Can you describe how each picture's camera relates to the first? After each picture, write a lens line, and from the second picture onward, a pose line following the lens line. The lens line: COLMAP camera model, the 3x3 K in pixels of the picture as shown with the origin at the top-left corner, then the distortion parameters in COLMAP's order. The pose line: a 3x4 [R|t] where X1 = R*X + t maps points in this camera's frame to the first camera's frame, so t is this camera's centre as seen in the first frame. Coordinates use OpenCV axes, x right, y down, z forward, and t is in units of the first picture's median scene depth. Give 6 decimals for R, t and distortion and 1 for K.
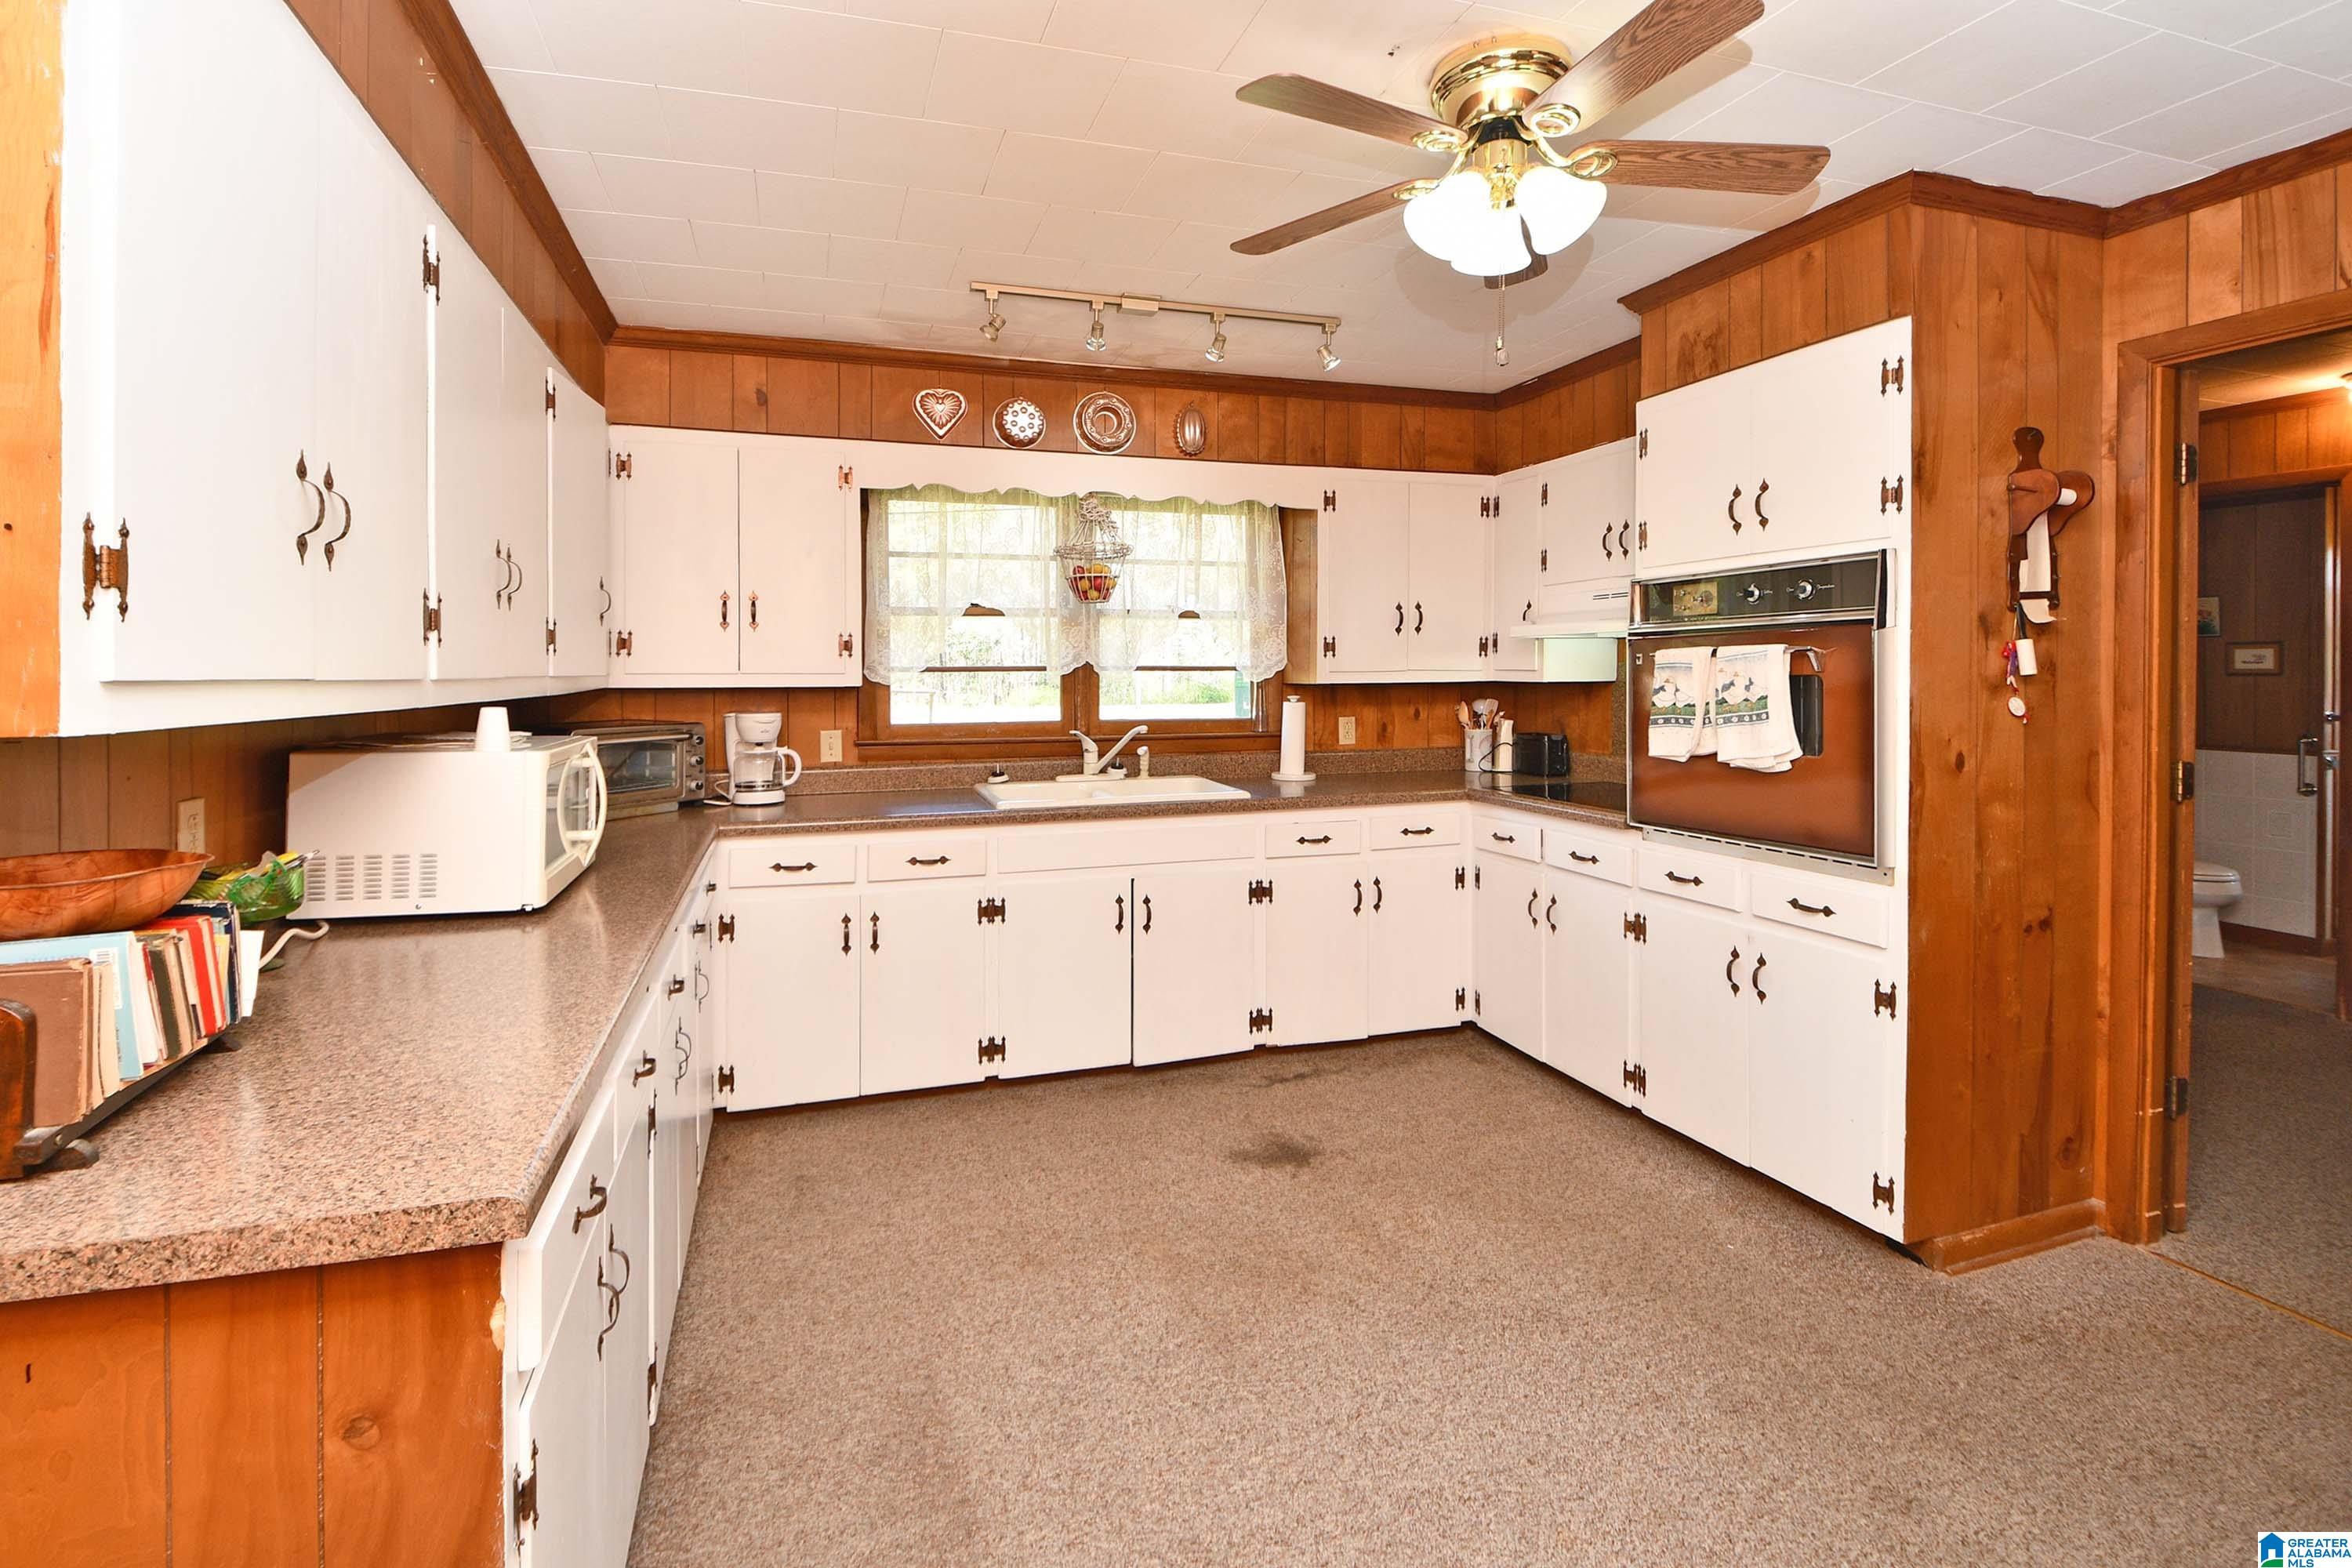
lens RADIAL K [[1084.0, 0, 1167.2], [0, 1084.0, 688.1], [0, 0, 1]] dist [-0.015840, -0.003133]
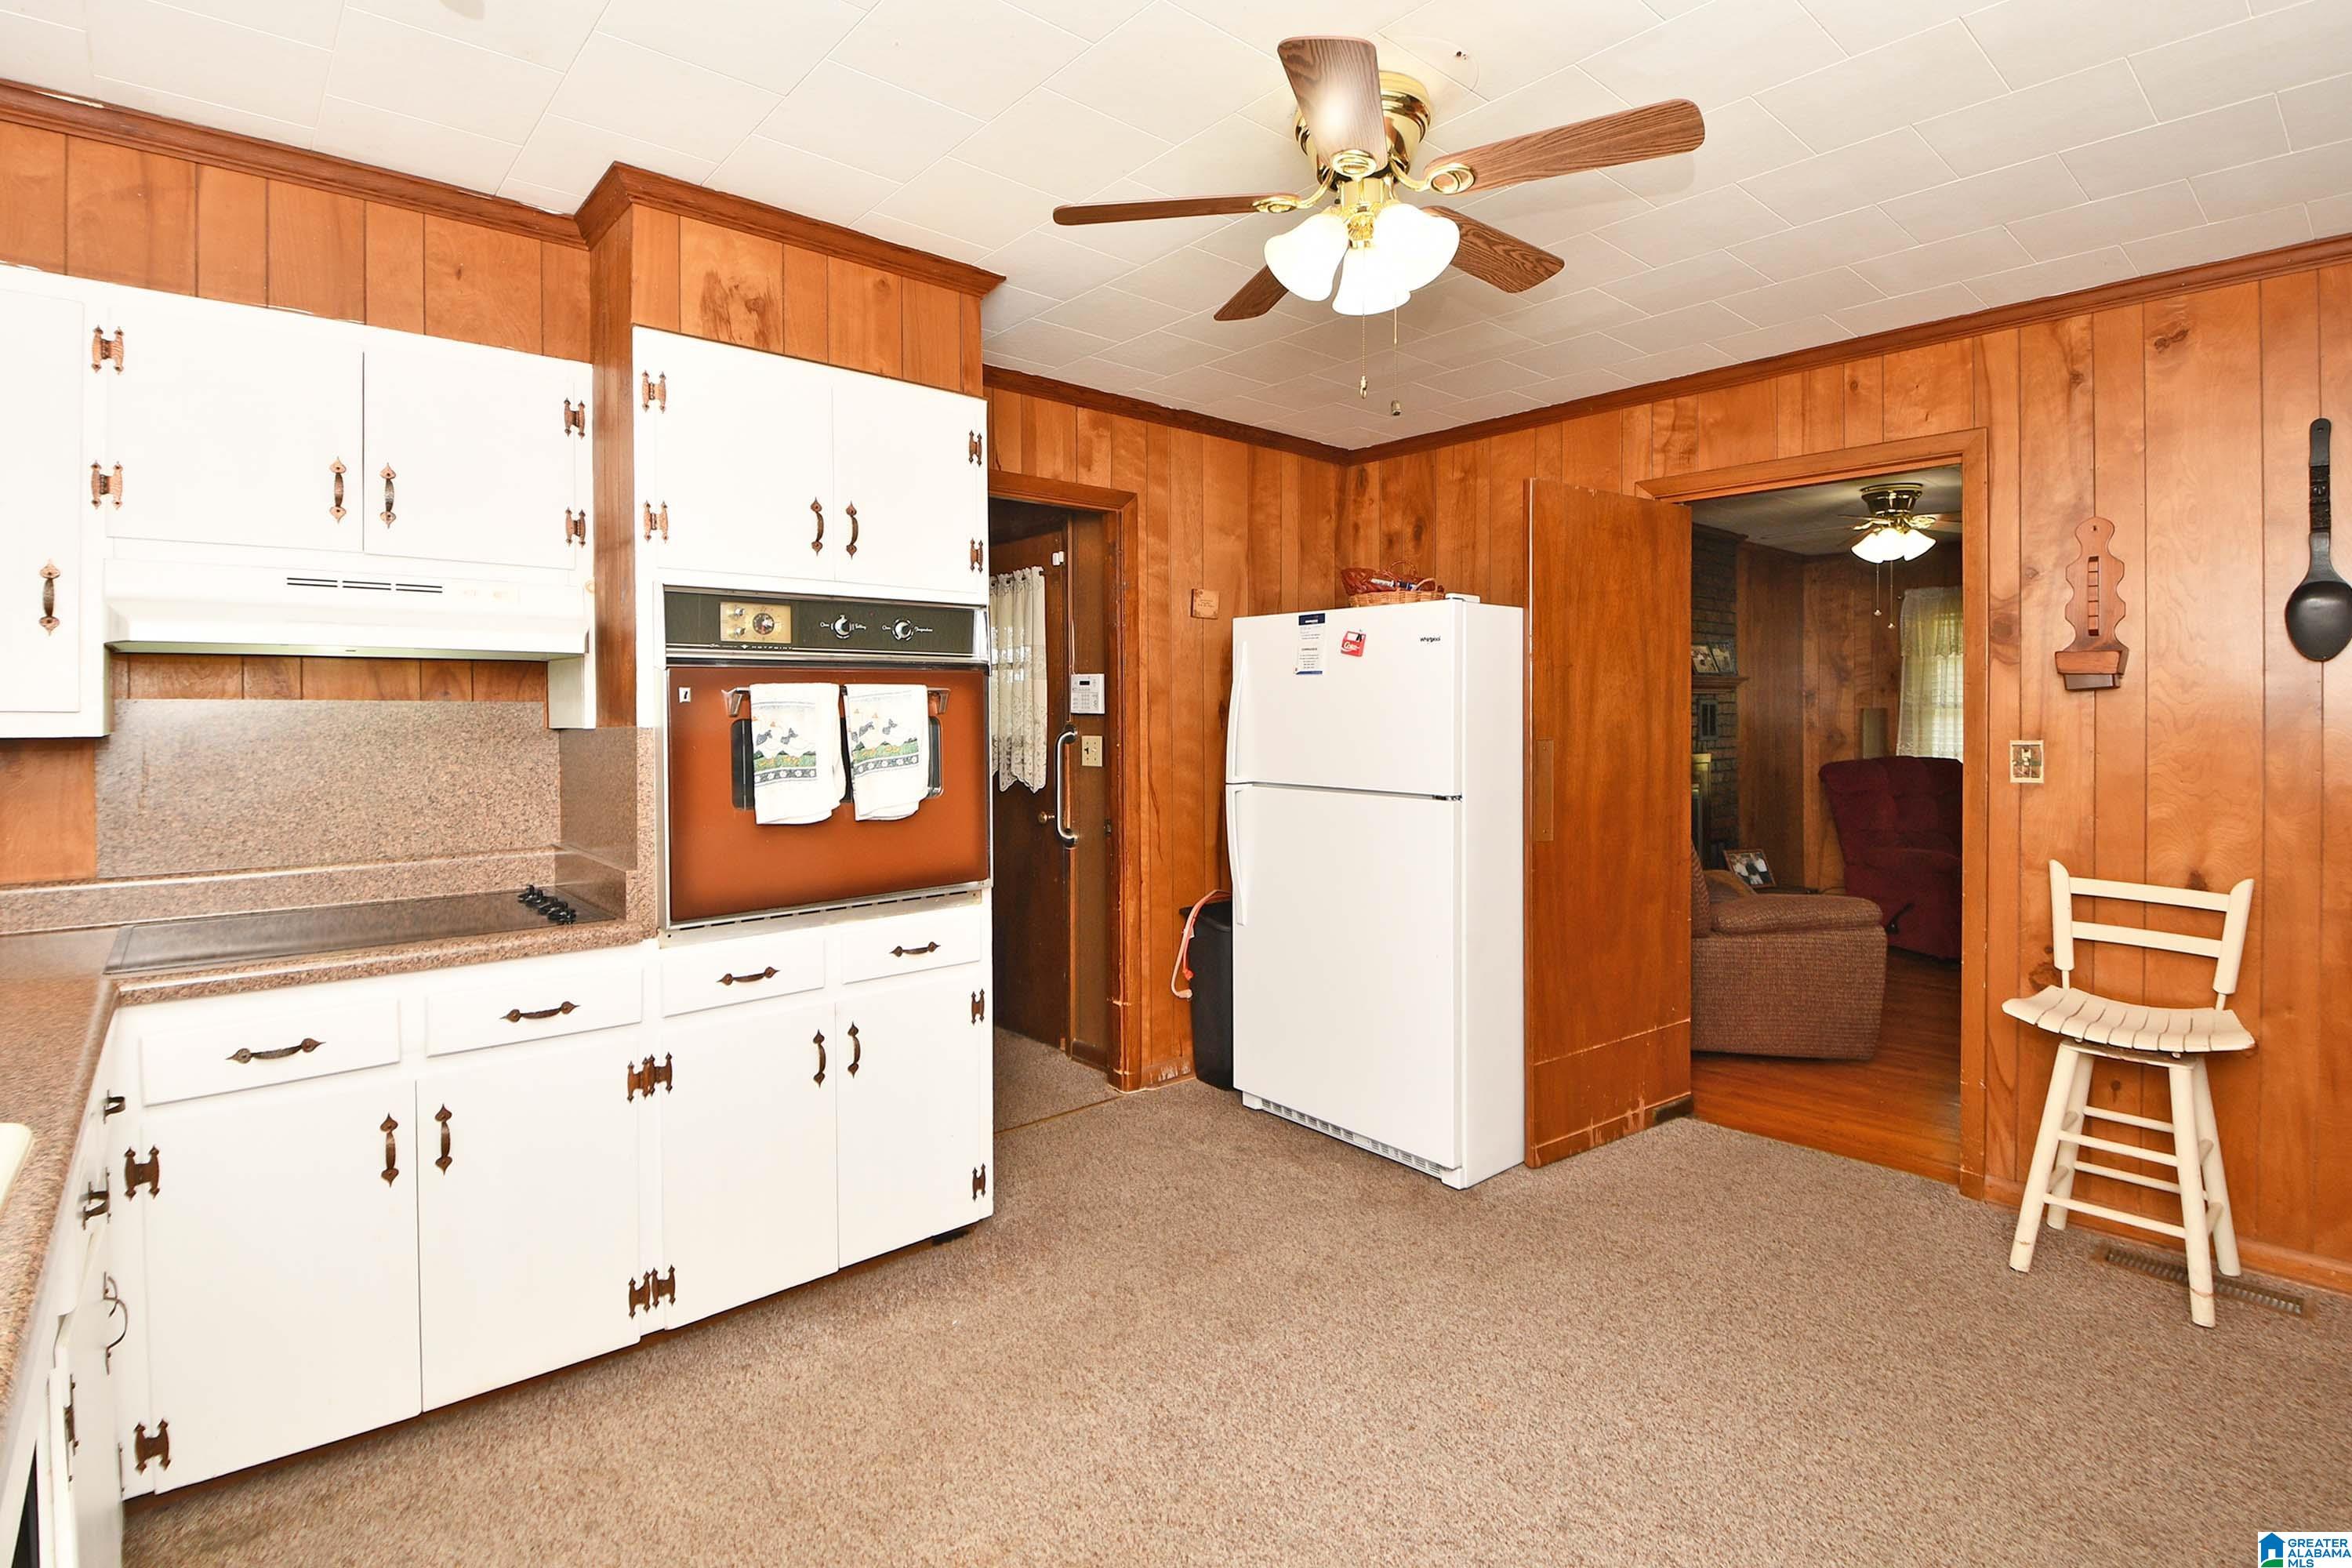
lens RADIAL K [[1084.0, 0, 1186.5], [0, 1084.0, 724.0], [0, 0, 1]] dist [-0.015840, -0.003133]
pose [[-0.368397, -0.004271, 0.929659, -0.397189], [0.019357, 0.999737, 0.012264, -0.010923], [-0.929467, 0.022513, -0.368218, 1.068641]]
